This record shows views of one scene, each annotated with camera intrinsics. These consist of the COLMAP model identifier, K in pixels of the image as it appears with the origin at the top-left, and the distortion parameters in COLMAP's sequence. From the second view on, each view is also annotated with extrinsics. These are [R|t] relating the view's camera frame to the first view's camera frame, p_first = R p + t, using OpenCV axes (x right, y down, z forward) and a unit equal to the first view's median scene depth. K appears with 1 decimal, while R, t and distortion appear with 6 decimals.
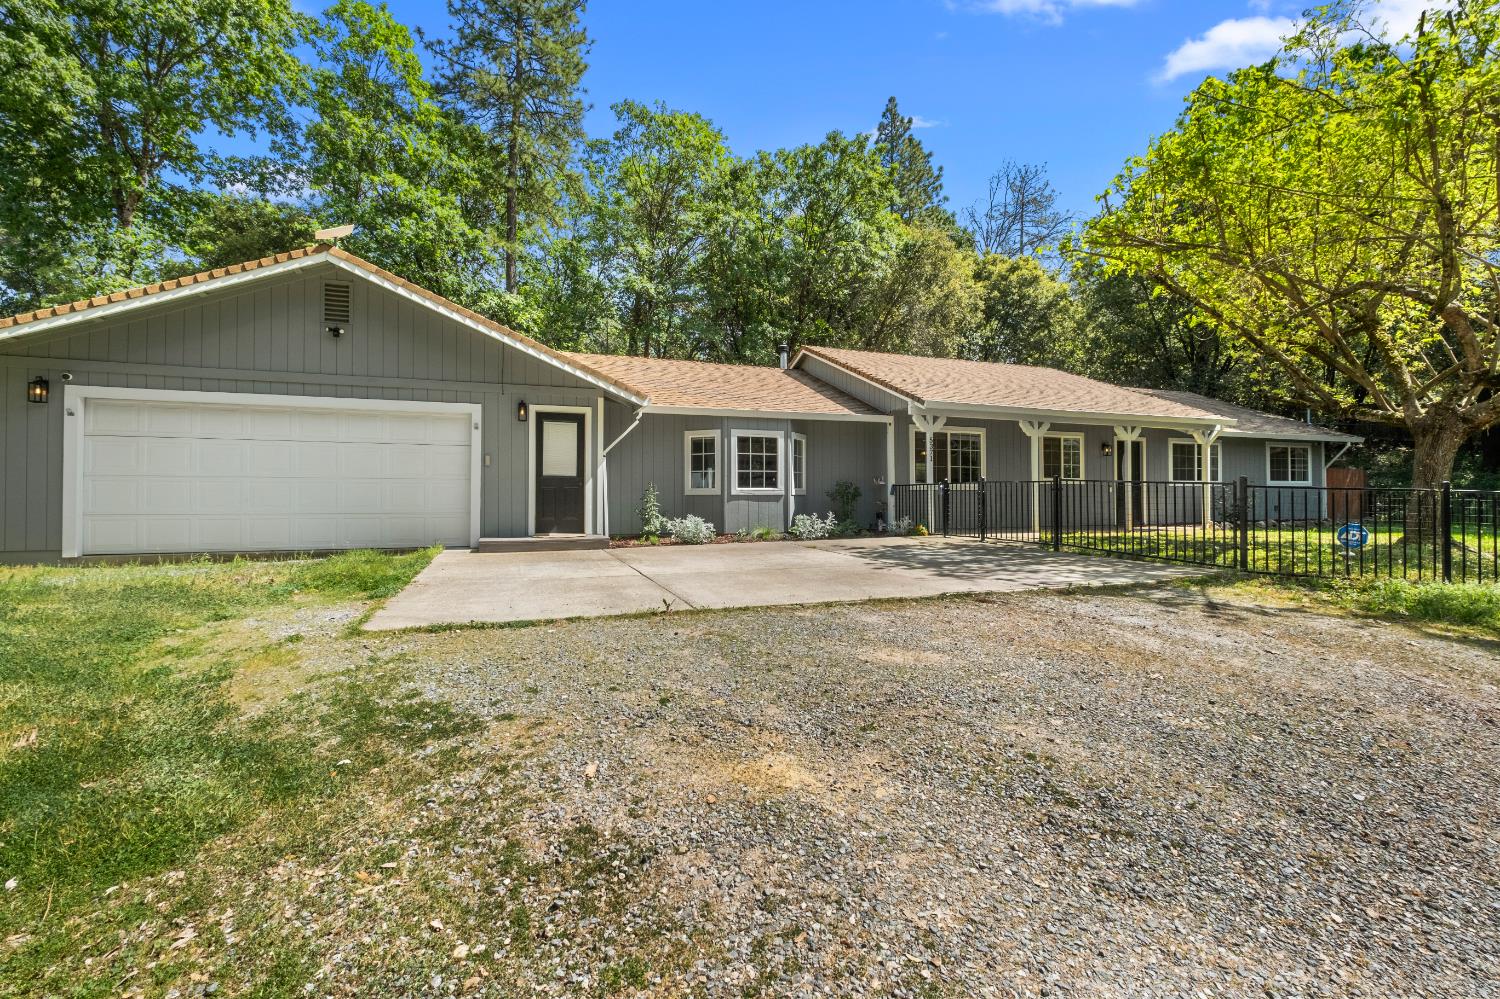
lens RADIAL K [[649.5, 0, 788.5], [0, 649.5, 495.3], [0, 0, 1]] dist [-0.003637, -0.000755]
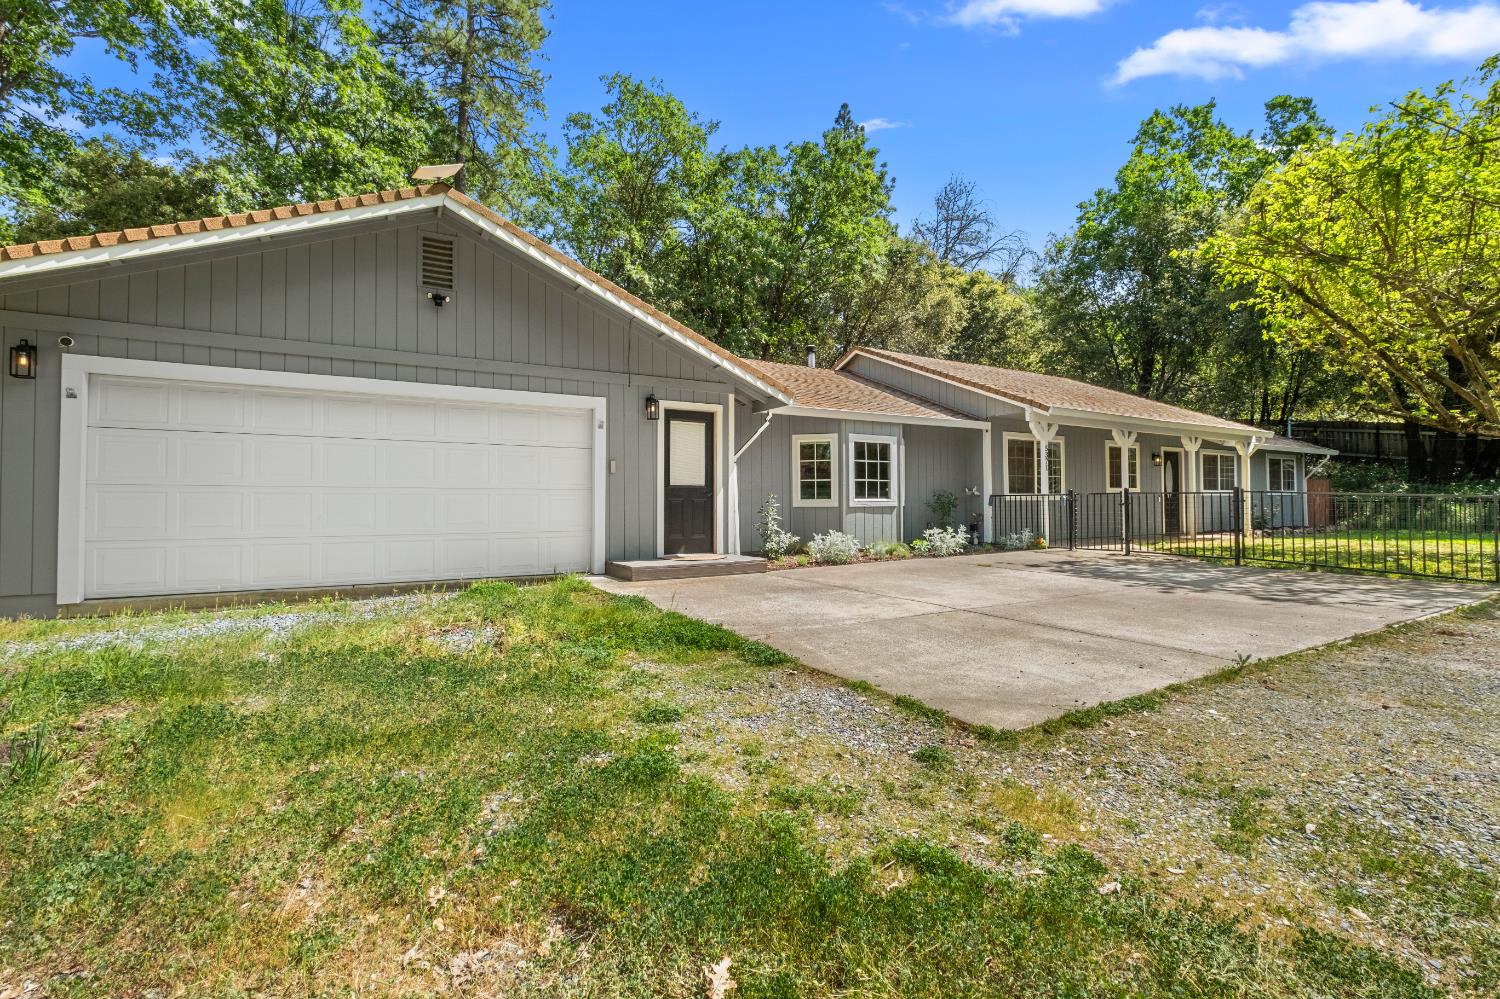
lens RADIAL K [[649.5, 0, 788.8], [0, 649.5, 496.2], [0, 0, 1]] dist [-0.003637, -0.000755]
pose [[0.984980, -0.001385, 0.172661, -0.321986], [0.003054, 0.999951, -0.009404, -0.006632], [-0.172640, 0.009790, 0.984936, 0.128395]]
